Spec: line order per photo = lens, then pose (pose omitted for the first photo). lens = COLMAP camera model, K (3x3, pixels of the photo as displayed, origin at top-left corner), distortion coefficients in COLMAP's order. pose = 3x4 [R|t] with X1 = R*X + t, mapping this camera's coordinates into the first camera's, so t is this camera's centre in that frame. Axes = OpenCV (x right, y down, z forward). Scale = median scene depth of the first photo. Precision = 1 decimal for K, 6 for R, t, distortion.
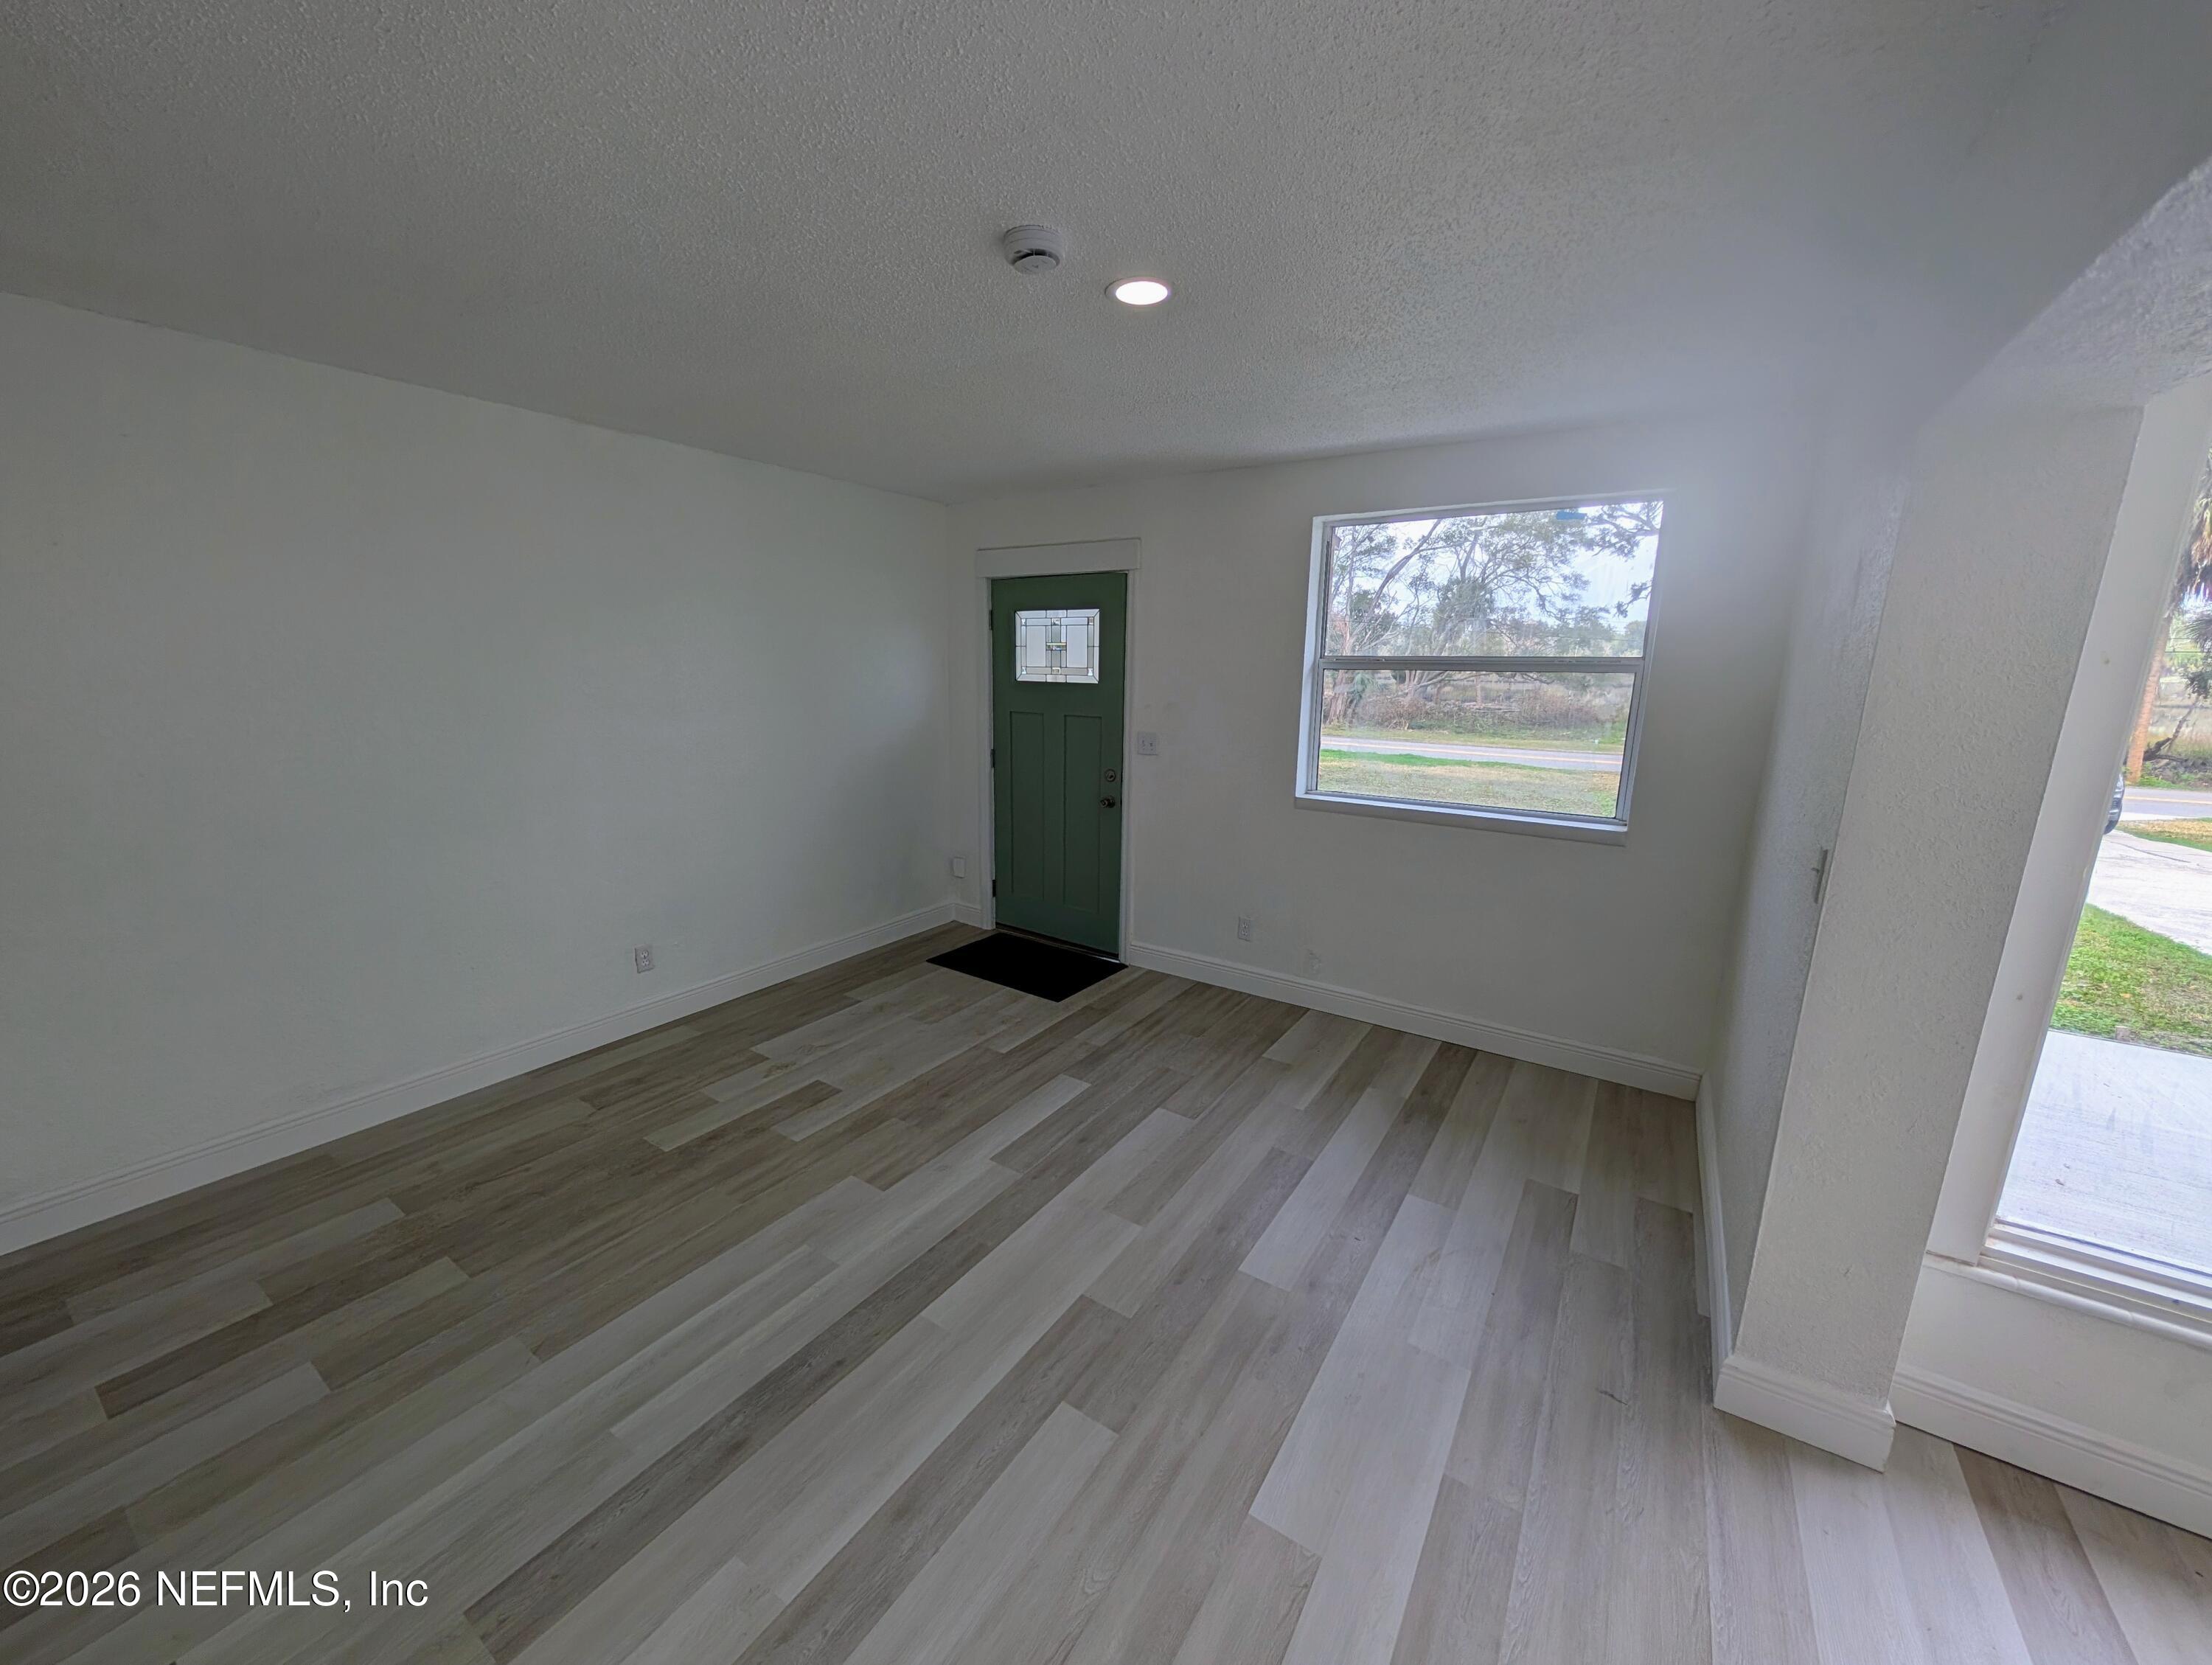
lens RADIAL K [[835.9, 0, 1104.7], [0, 835.9, 840.2], [0, 0, 1]] dist [-0.001677, 0.000598]
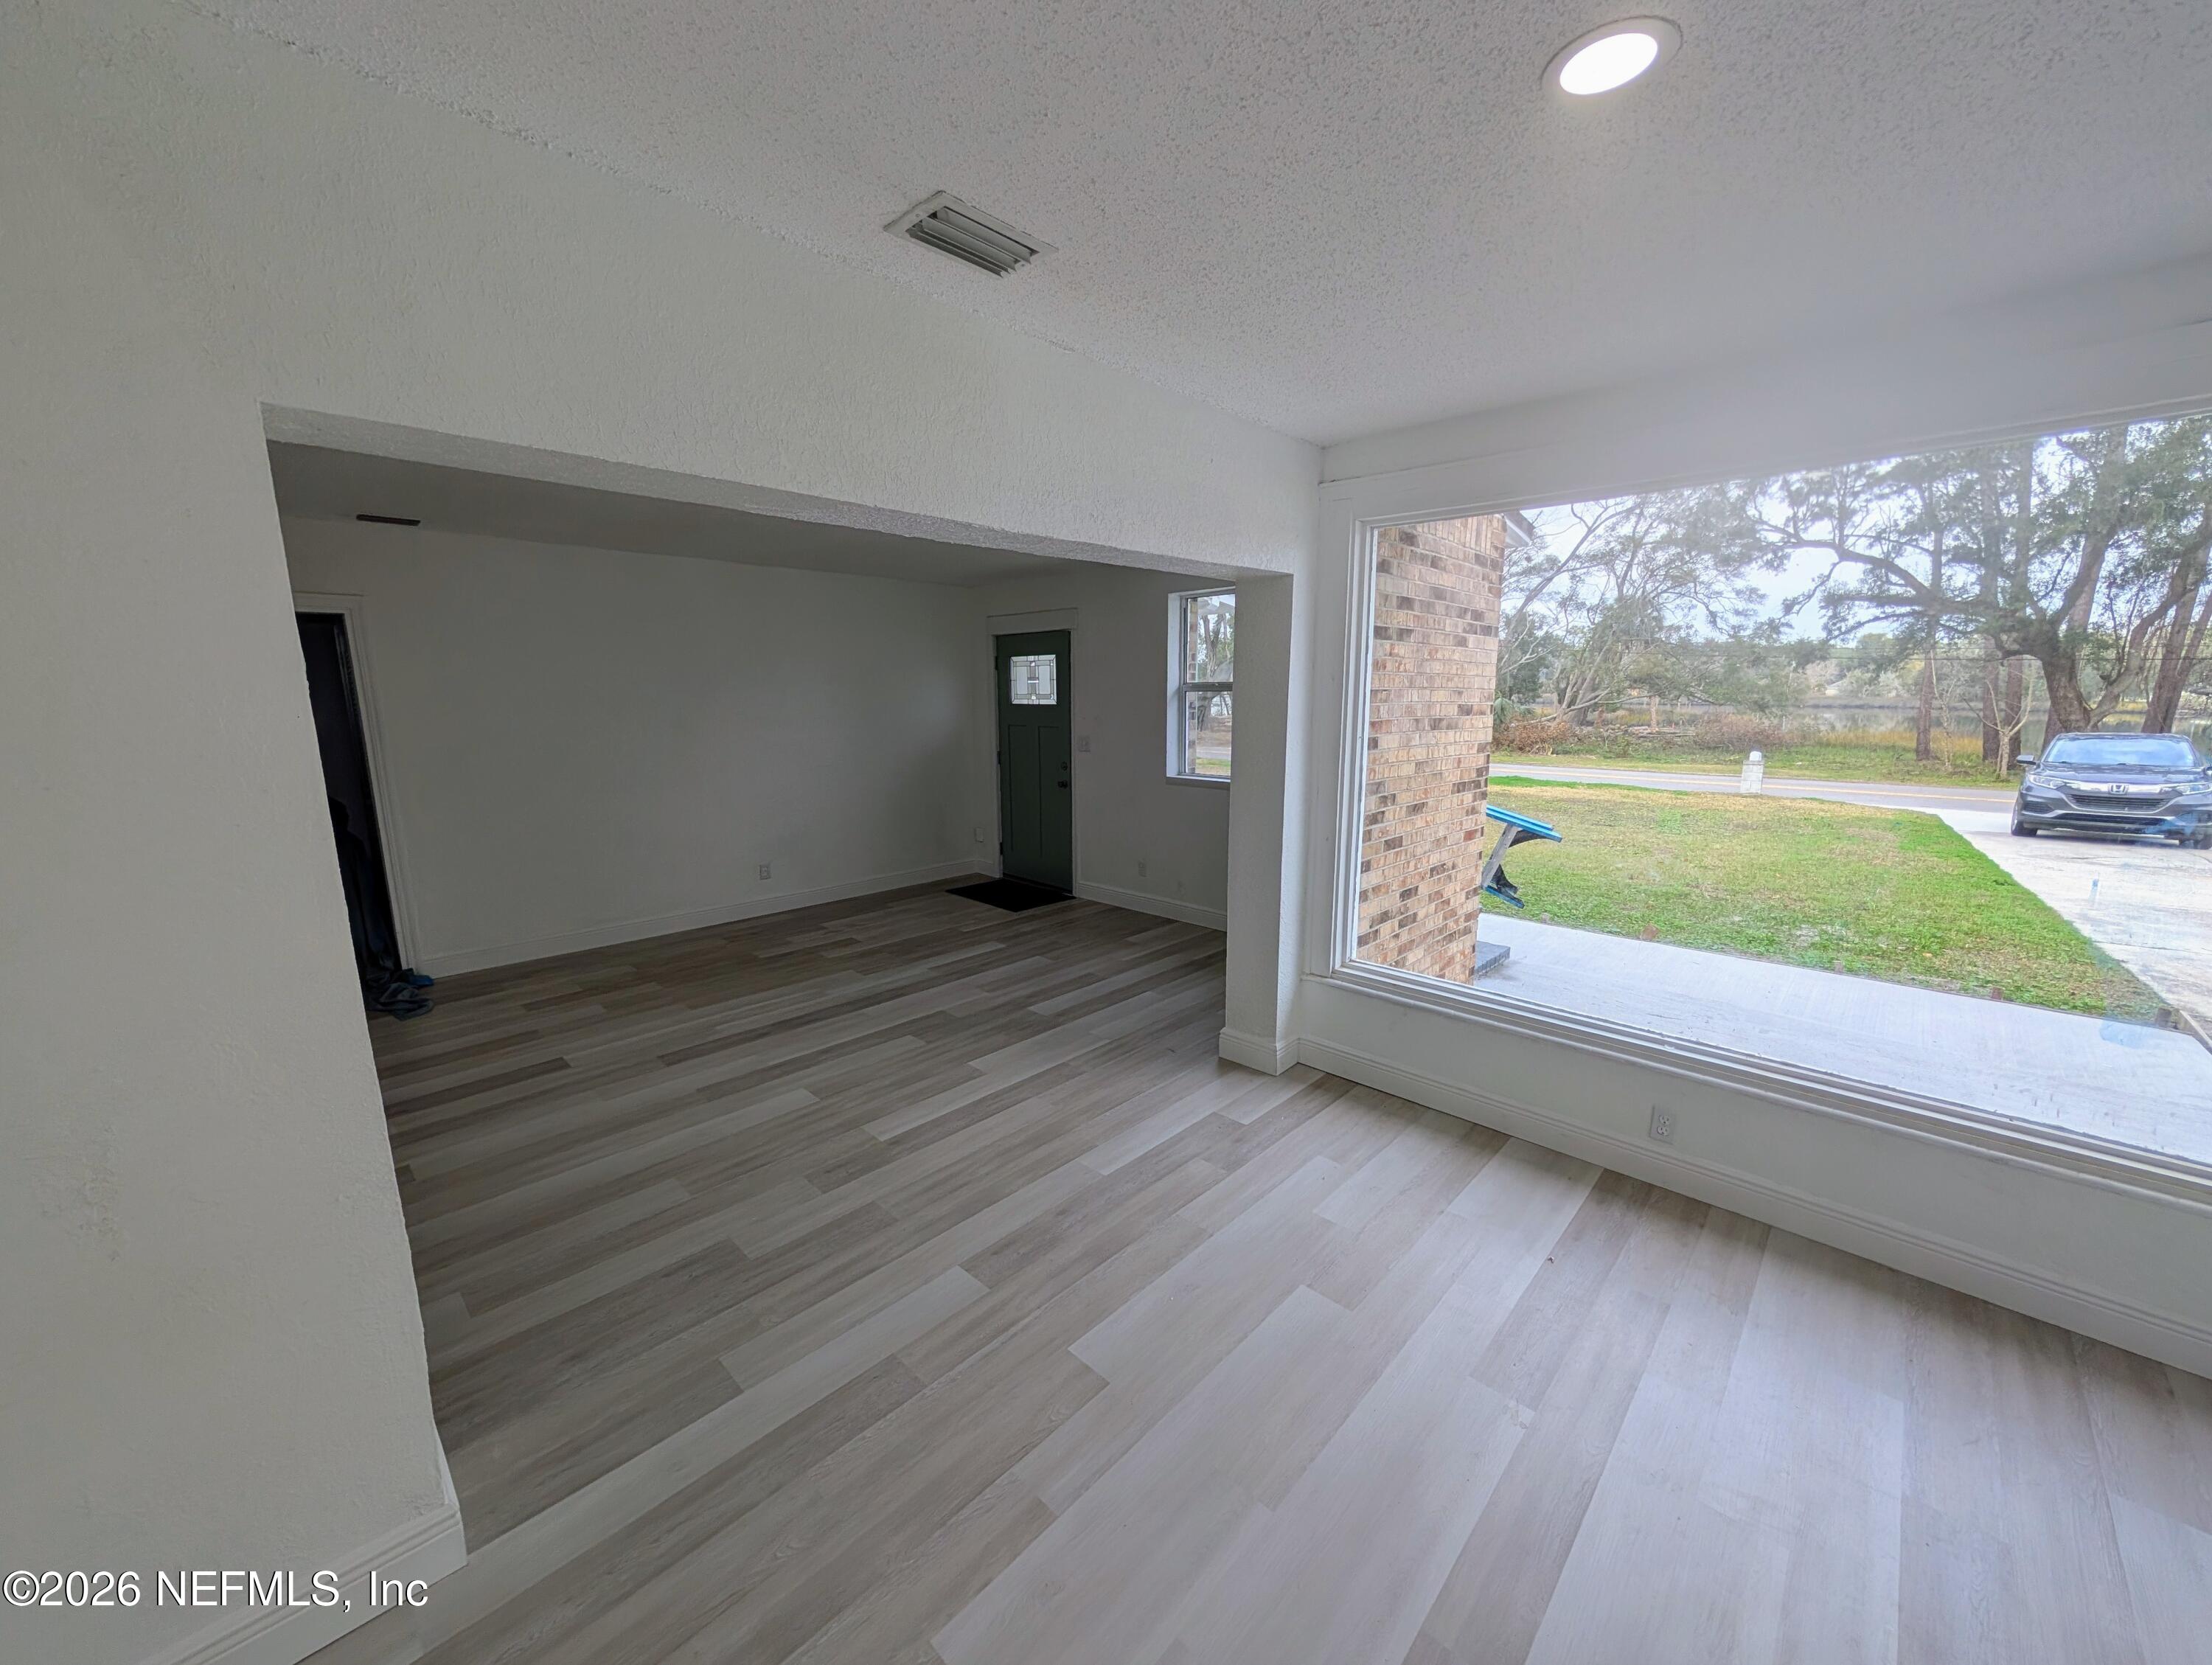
lens RADIAL K [[835.9, 0, 1106.9], [0, 835.9, 844.0], [0, 0, 1]] dist [-0.001677, 0.000598]
pose [[0.983510, 0.013310, -0.180363, 0.433643], [-0.018940, 0.999385, -0.029524, 0.126567], [0.179859, 0.032453, 0.983157, -0.536625]]
